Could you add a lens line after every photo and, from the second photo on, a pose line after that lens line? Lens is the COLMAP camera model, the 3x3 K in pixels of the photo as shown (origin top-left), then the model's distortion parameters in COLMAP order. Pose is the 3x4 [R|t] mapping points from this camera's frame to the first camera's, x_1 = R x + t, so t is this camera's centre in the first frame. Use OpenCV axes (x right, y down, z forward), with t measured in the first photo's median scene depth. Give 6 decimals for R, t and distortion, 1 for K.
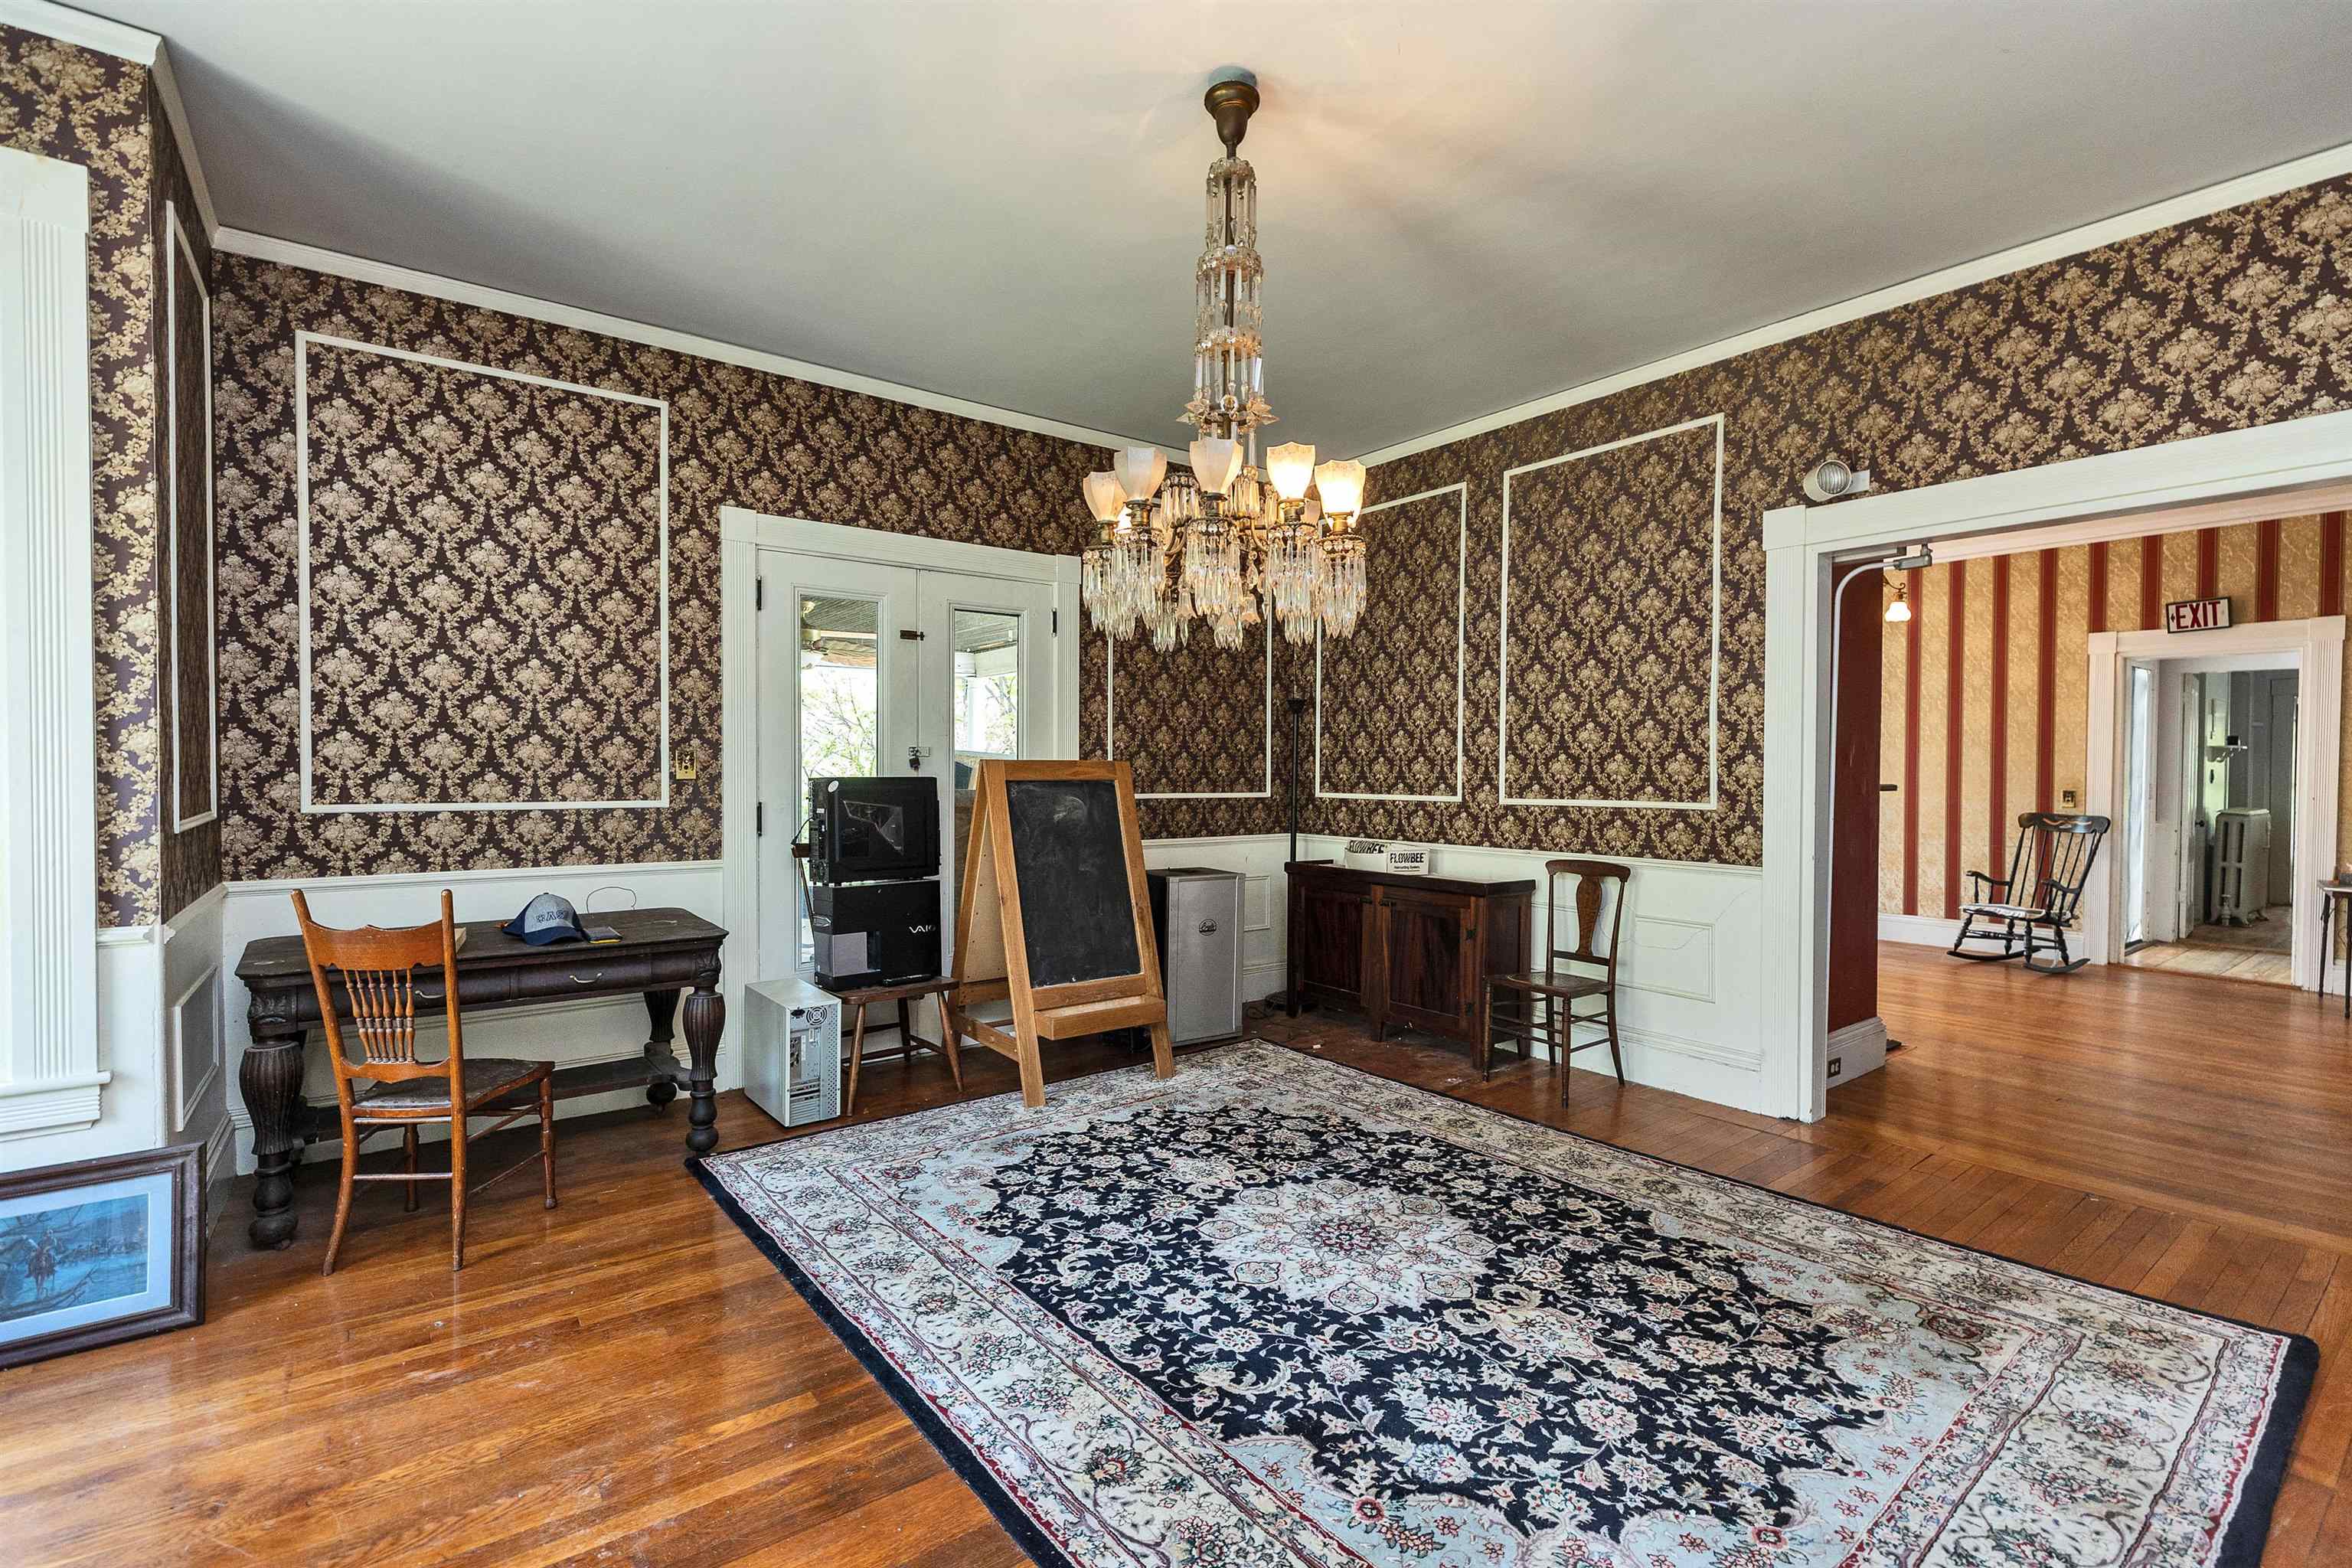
lens RADIAL K [[1068.5, 0, 1168.9], [0, 1068.5, 786.6], [0, 0, 1]] dist [0.004678, -0.000245]
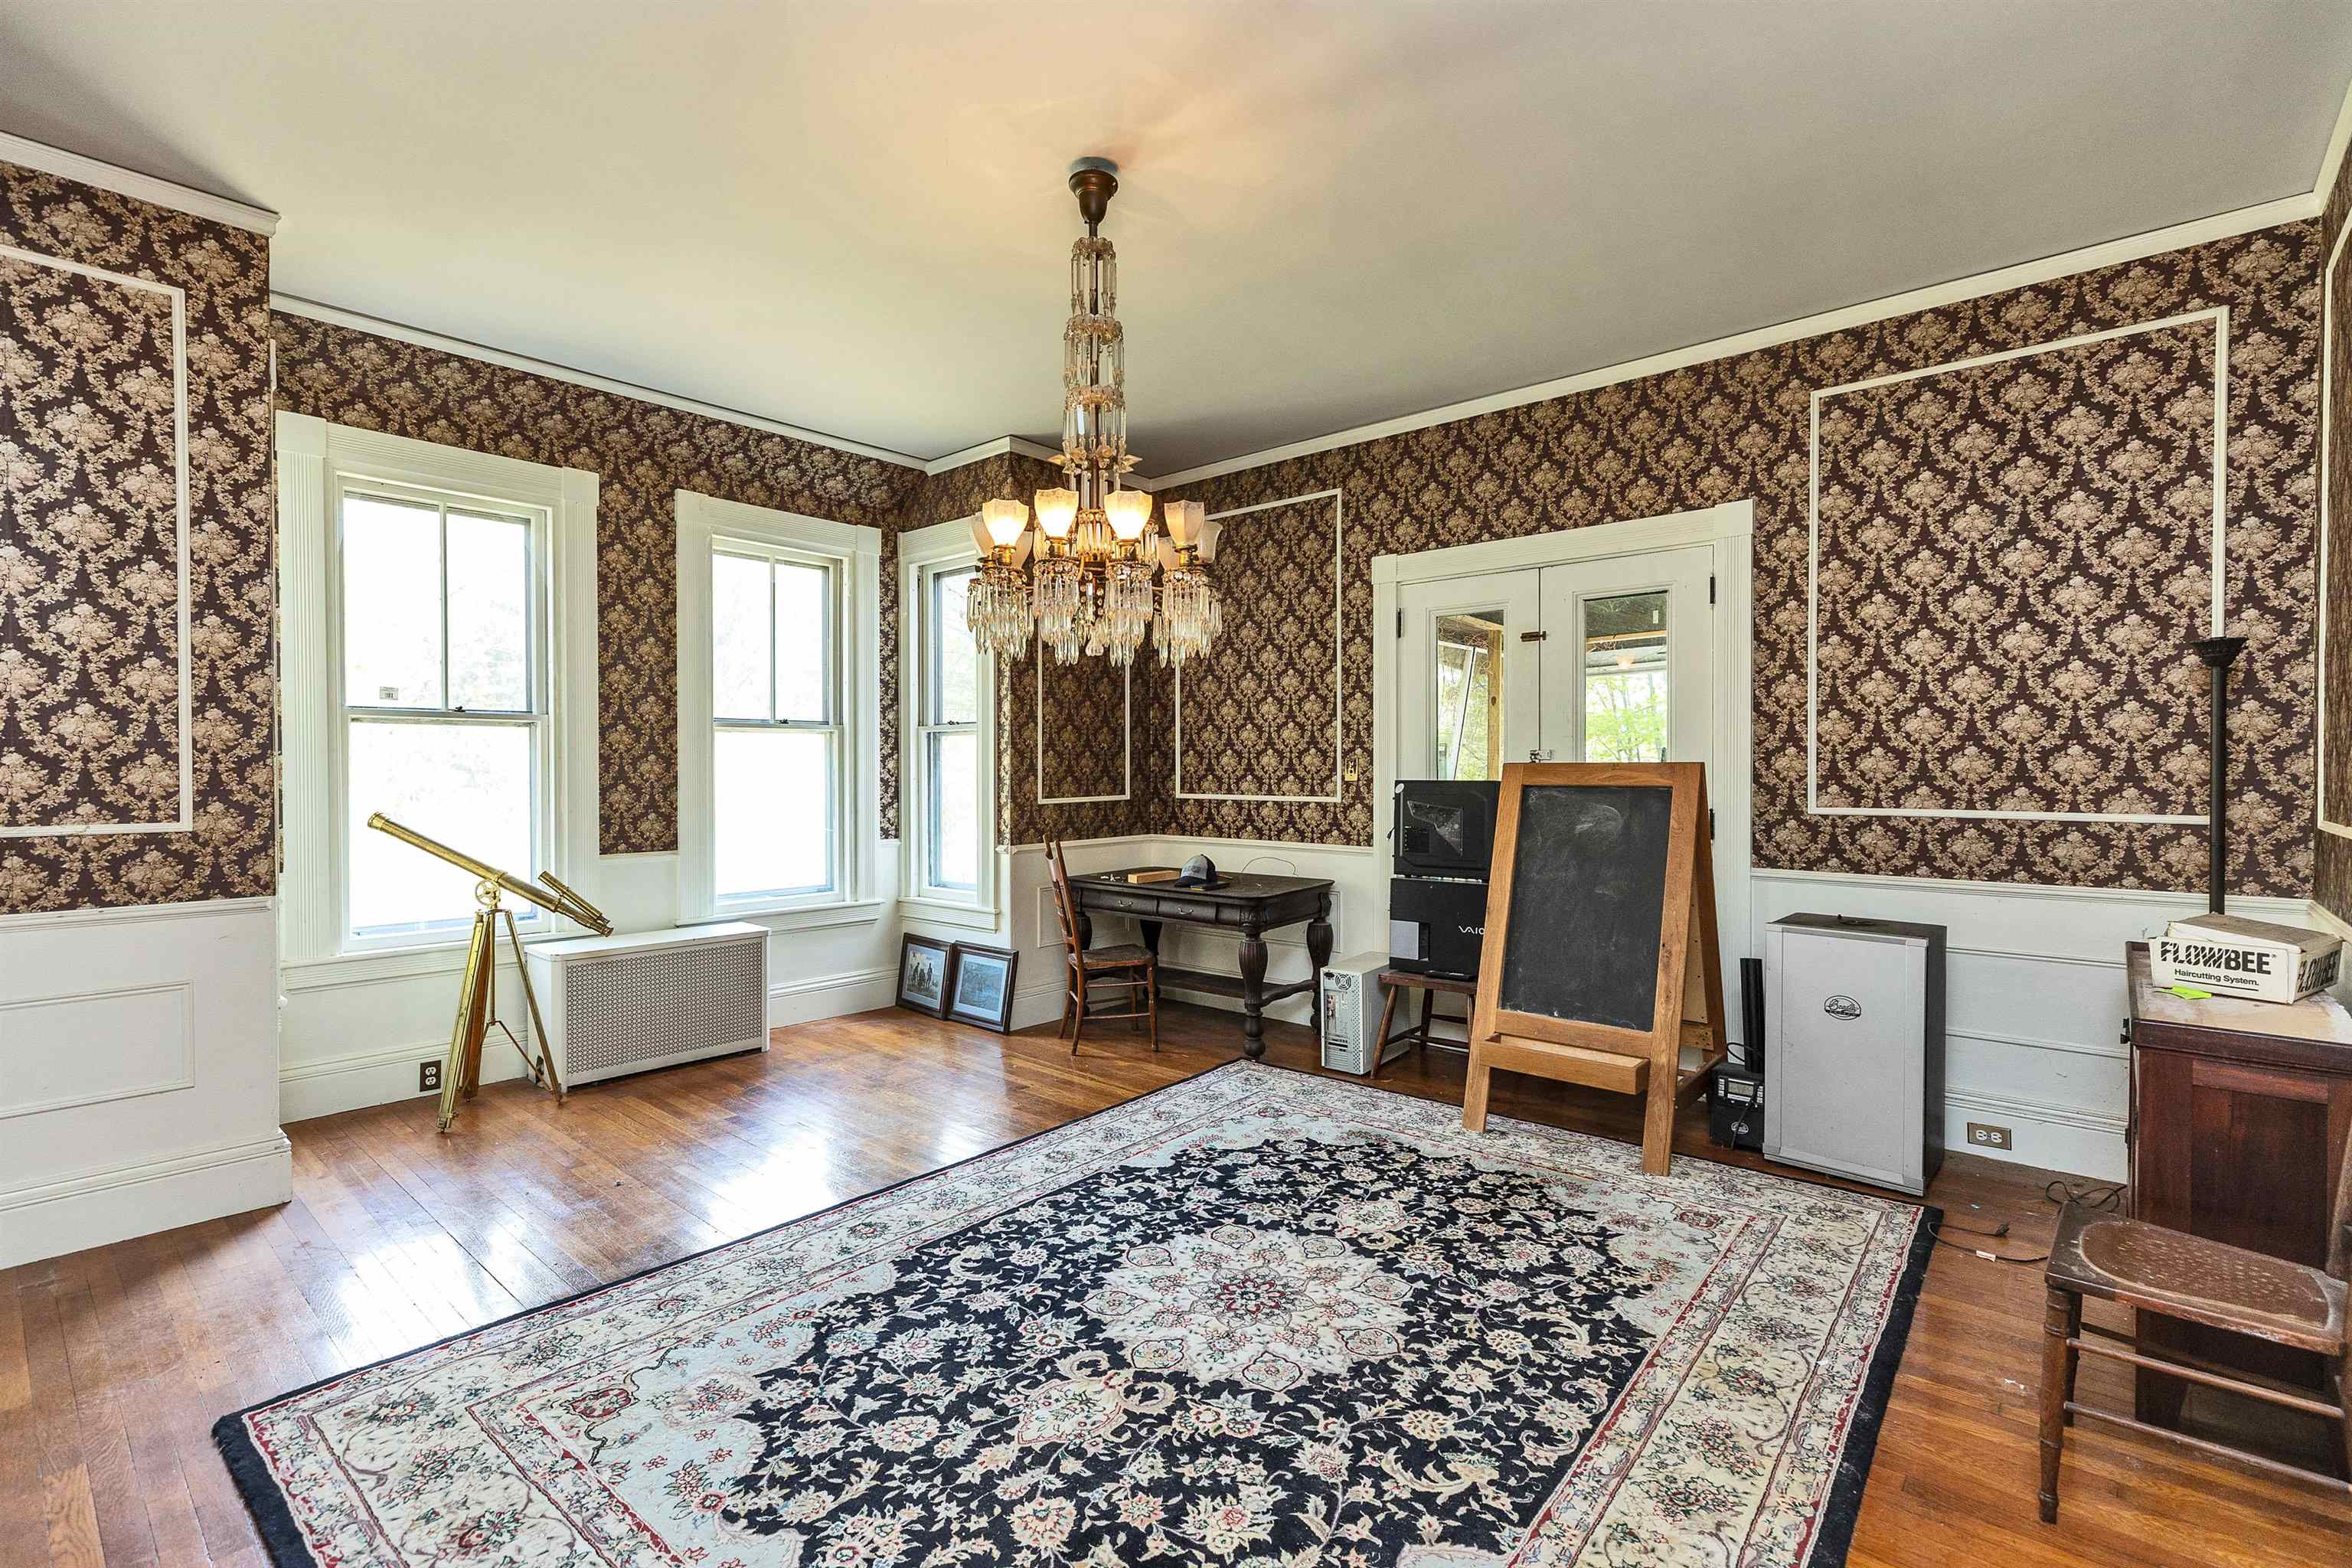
lens RADIAL K [[1068.5, 0, 1168.9], [0, 1068.5, 786.6], [0, 0, 1]] dist [0.004678, -0.000245]
pose [[0.195197, 0.014272, -0.980660, 0.966393], [-0.015715, 0.999811, 0.011423, -0.014741], [0.980638, 0.013182, 0.195384, 0.707901]]
